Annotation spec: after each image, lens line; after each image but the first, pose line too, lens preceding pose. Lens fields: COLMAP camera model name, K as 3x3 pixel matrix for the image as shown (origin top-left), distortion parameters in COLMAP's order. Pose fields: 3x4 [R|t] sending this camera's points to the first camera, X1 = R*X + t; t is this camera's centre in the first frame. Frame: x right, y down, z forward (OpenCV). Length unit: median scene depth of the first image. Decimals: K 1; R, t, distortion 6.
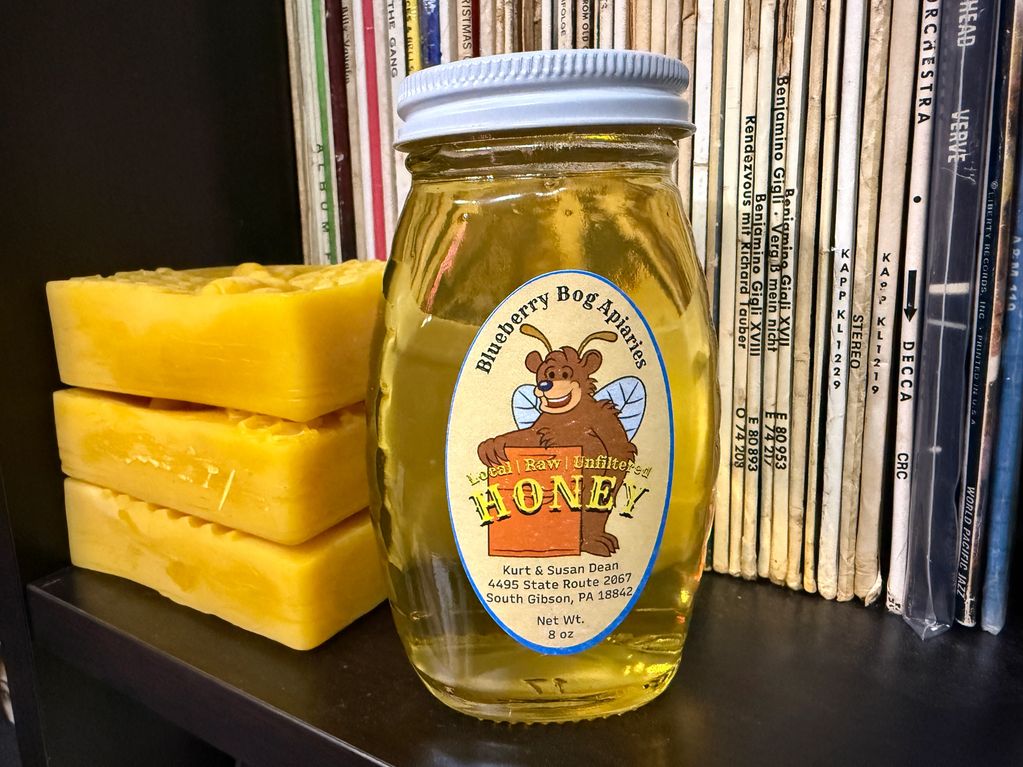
lens RADIAL K [[700.8, 0, 504.2], [0, 700.8, 412.2], [0, 0, 1]] dist [-0.011811, 0.003182]
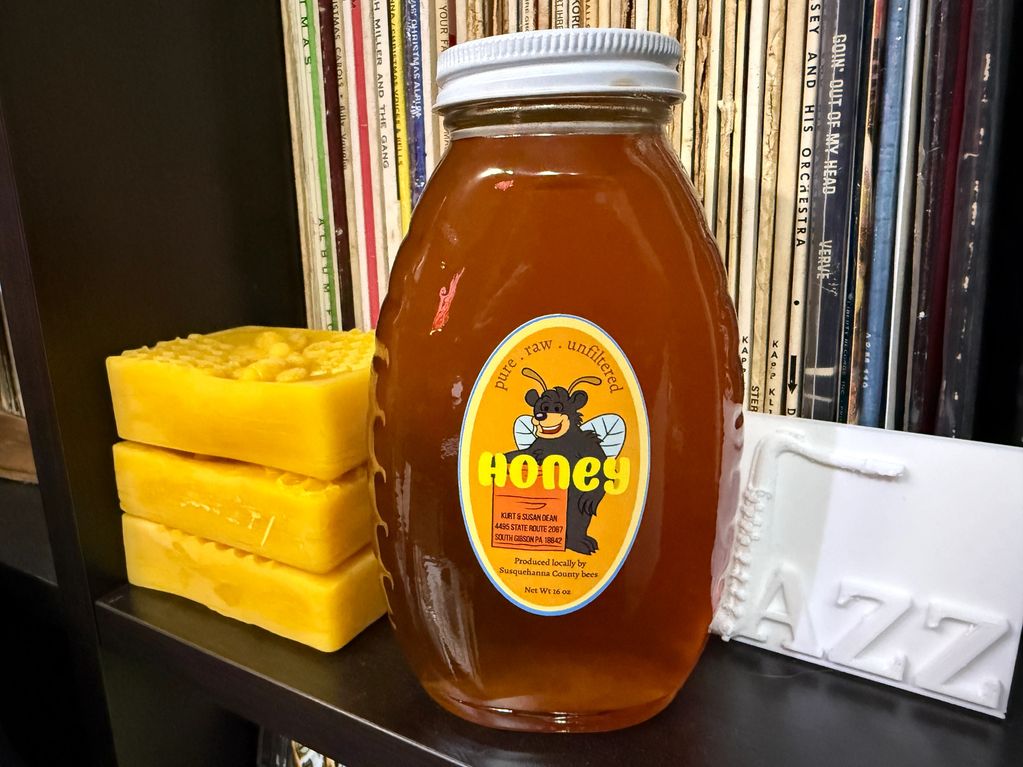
lens RADIAL K [[753.3, 0, 506.3], [0, 753.3, 391.7], [0, 0, 1]] dist [-0.022502, 0.001733]
pose [[0.998979, -0.010962, 0.043835, -0.015842], [0.009067, 0.999026, 0.043195, -0.185609], [-0.044266, -0.042753, 0.998105, -0.356846]]
